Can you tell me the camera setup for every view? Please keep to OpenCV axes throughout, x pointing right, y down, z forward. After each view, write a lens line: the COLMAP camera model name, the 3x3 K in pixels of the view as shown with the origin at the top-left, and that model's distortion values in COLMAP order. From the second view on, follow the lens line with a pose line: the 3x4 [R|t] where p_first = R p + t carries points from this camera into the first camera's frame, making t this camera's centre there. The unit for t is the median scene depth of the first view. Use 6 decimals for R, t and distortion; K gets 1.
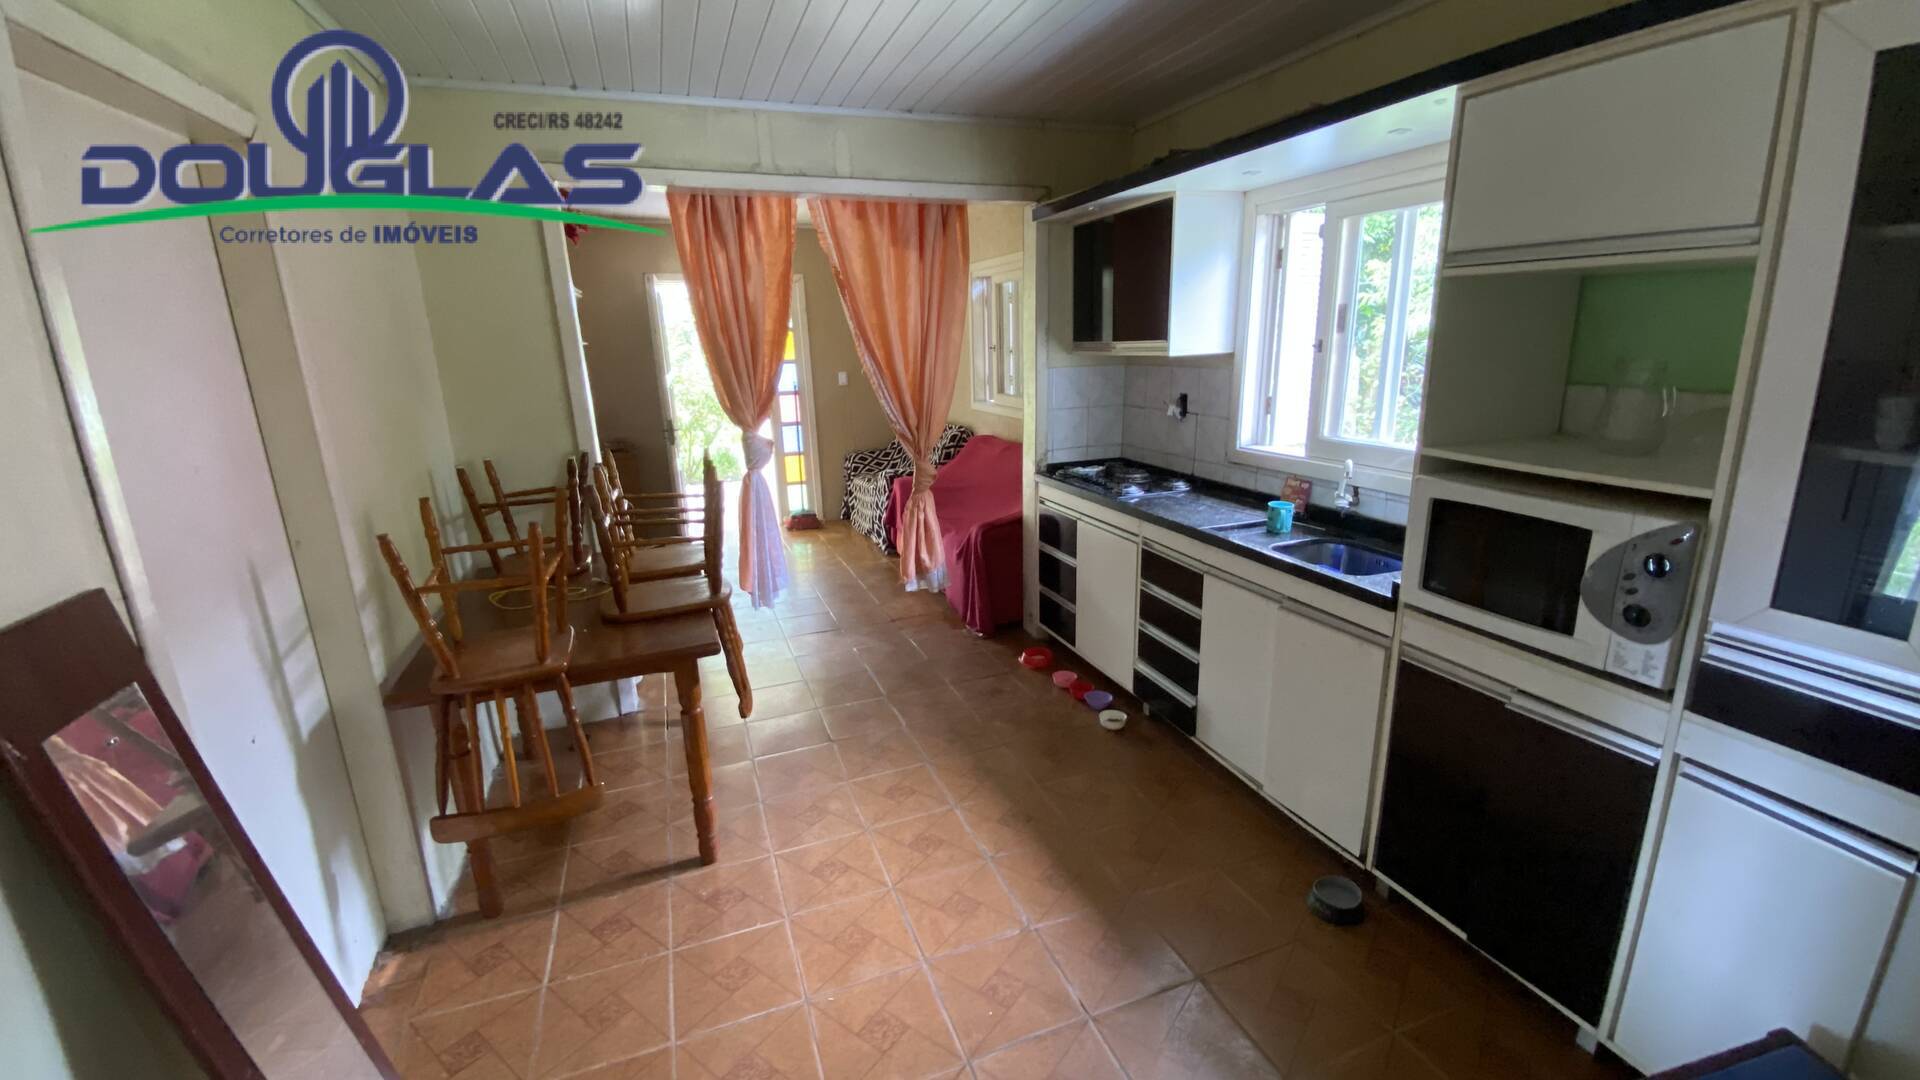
lens RADIAL K [[789.4, 0, 957.9], [0, 789.4, 535.7], [0, 0, 1]] dist [0.021719, -0.021502]
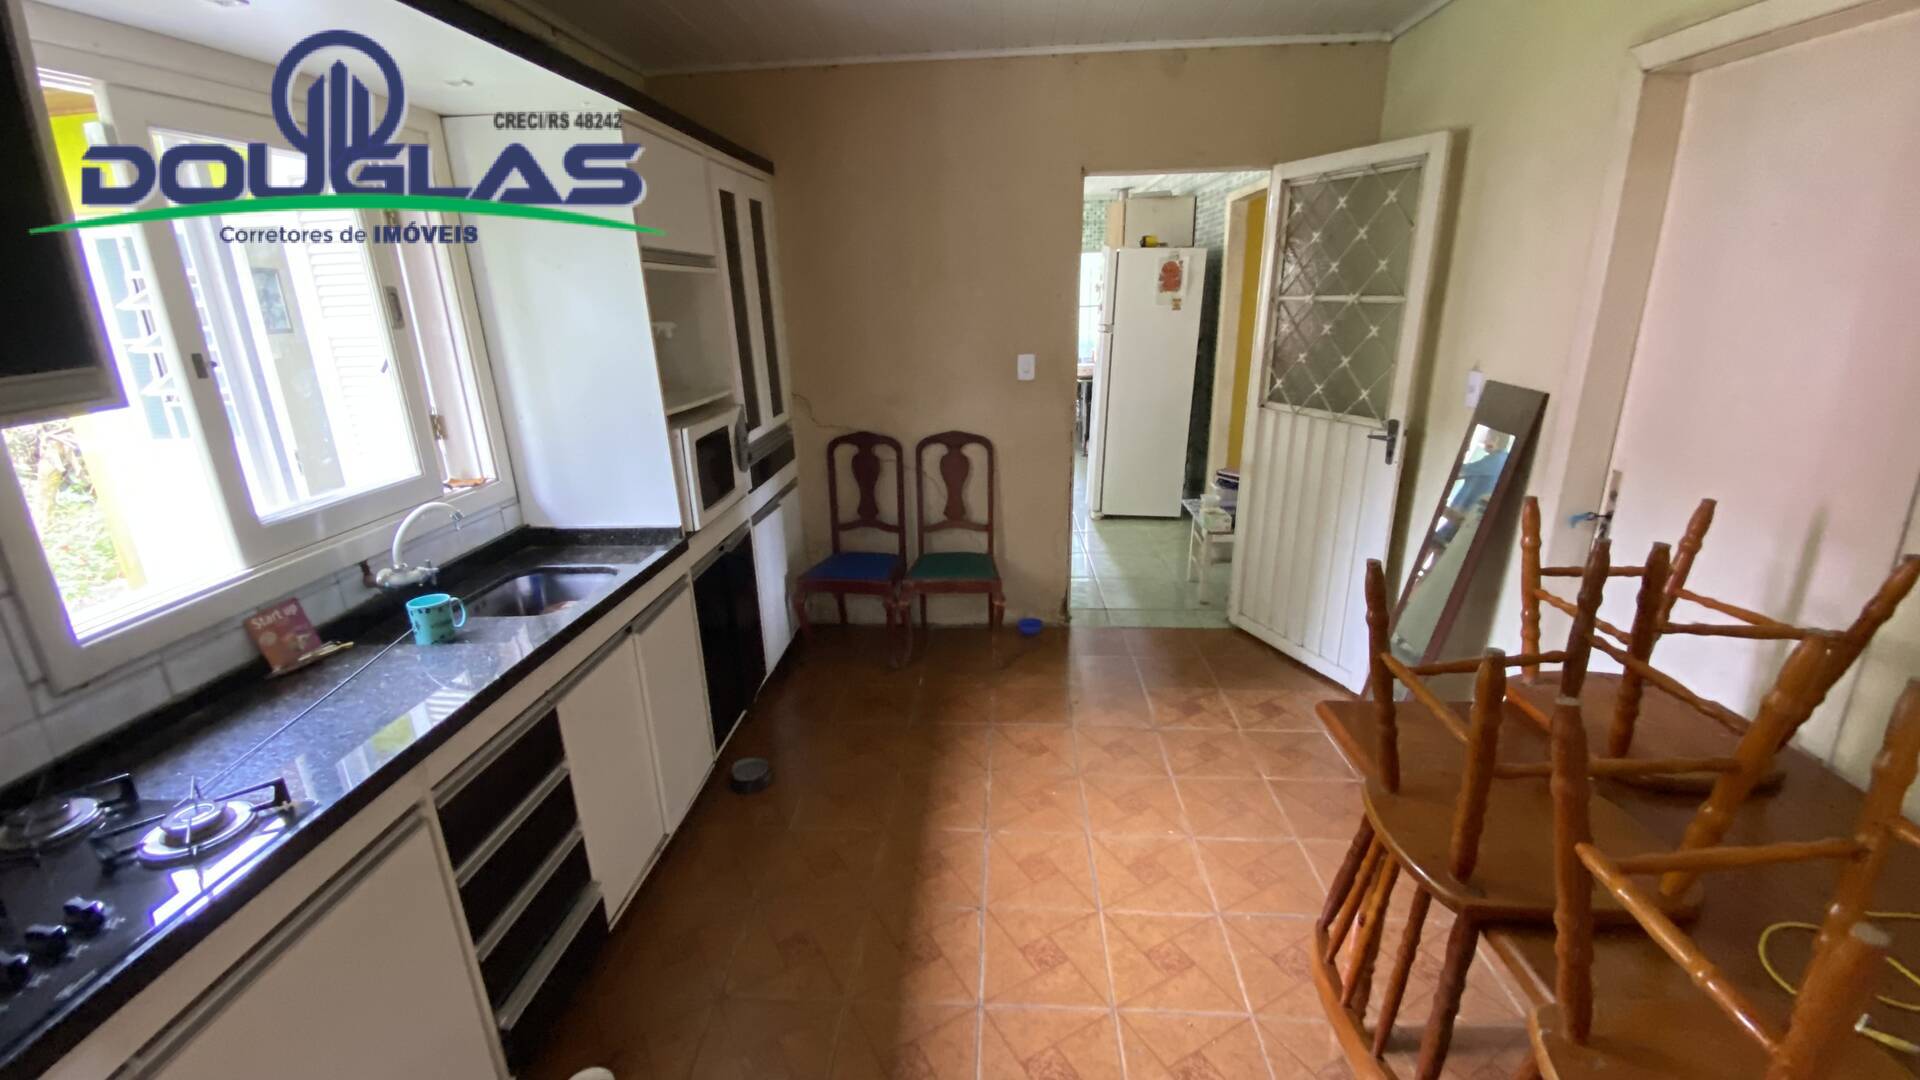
lens RADIAL K [[789.4, 0, 957.9], [0, 789.4, 535.7], [0, 0, 1]] dist [0.021719, -0.021502]
pose [[-0.913822, -0.065554, 0.400789, -0.214381], [0.155869, 0.854690, 0.495186, -0.312399], [-0.375012, 0.514983, -0.770817, 1.228628]]
